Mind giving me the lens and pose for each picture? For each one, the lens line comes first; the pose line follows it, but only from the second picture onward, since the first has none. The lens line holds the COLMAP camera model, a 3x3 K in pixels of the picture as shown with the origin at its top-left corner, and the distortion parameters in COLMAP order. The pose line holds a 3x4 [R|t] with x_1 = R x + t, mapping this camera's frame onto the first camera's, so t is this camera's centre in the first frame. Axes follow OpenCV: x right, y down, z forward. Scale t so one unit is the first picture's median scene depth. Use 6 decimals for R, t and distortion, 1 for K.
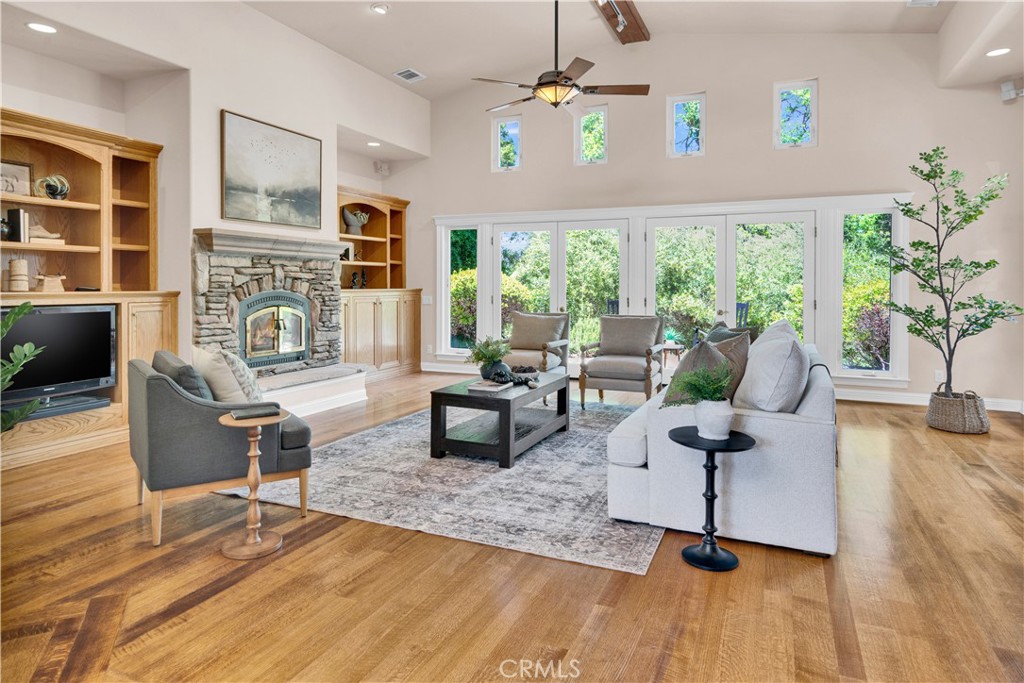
lens RADIAL K [[618.3, 0, 512.2], [0, 618.3, 295.3], [0, 0, 1]] dist [-0.020168, -0.000103]
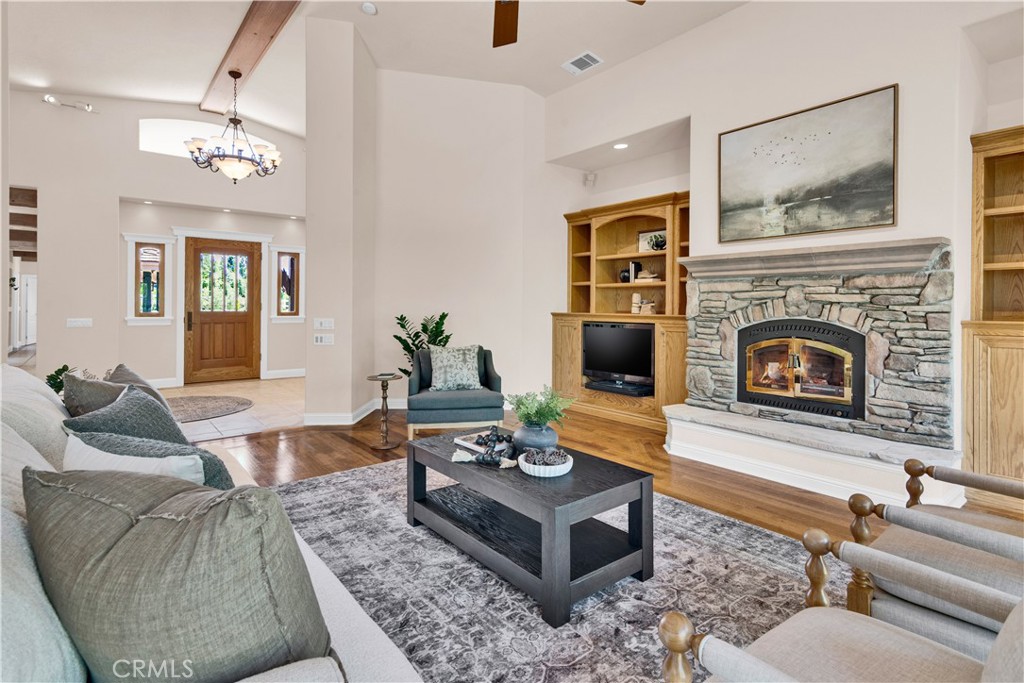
lens RADIAL K [[520.7, 0, 514.2], [0, 520.7, 306.1], [0, 0, 1]] dist [0.017486, -0.001289]
pose [[-0.470431, -0.005304, -0.882421, 0.388968], [-0.020523, 0.999777, 0.004932, -0.018984], [0.882198, 0.020430, -0.470435, 1.000719]]
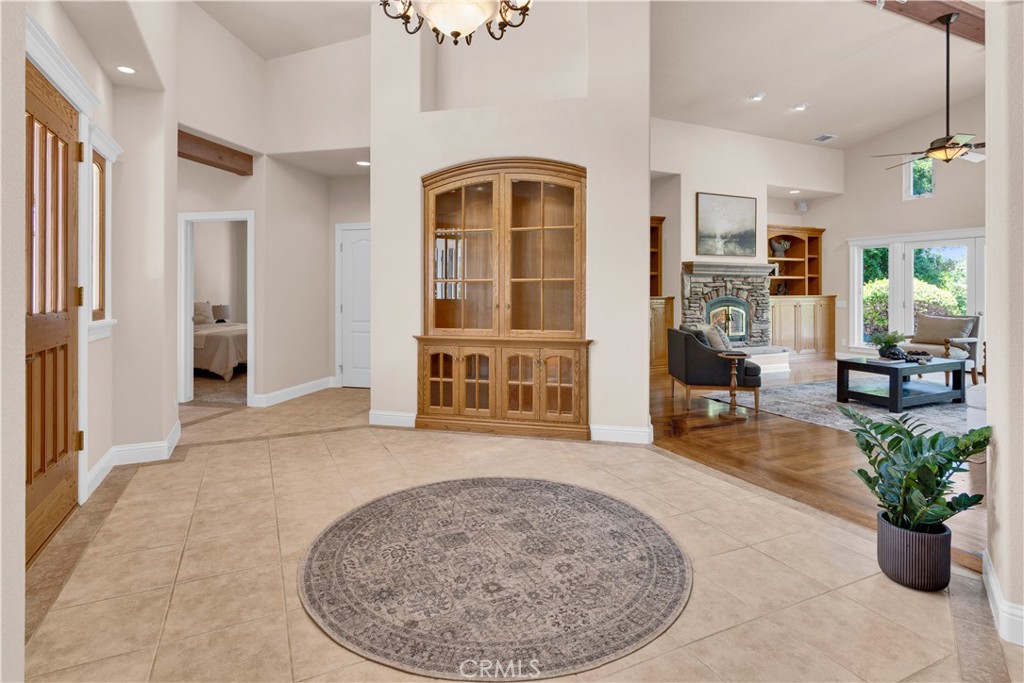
lens RADIAL K [[520.7, 0, 503.9], [0, 520.7, 292.0], [0, 0, 1]] dist [0.017486, -0.001289]
pose [[0.750475, -0.003227, -0.660891, 0.084473], [-0.007805, 0.999875, -0.013746, 0.004187], [0.660853, 0.015474, 0.750356, -0.419835]]
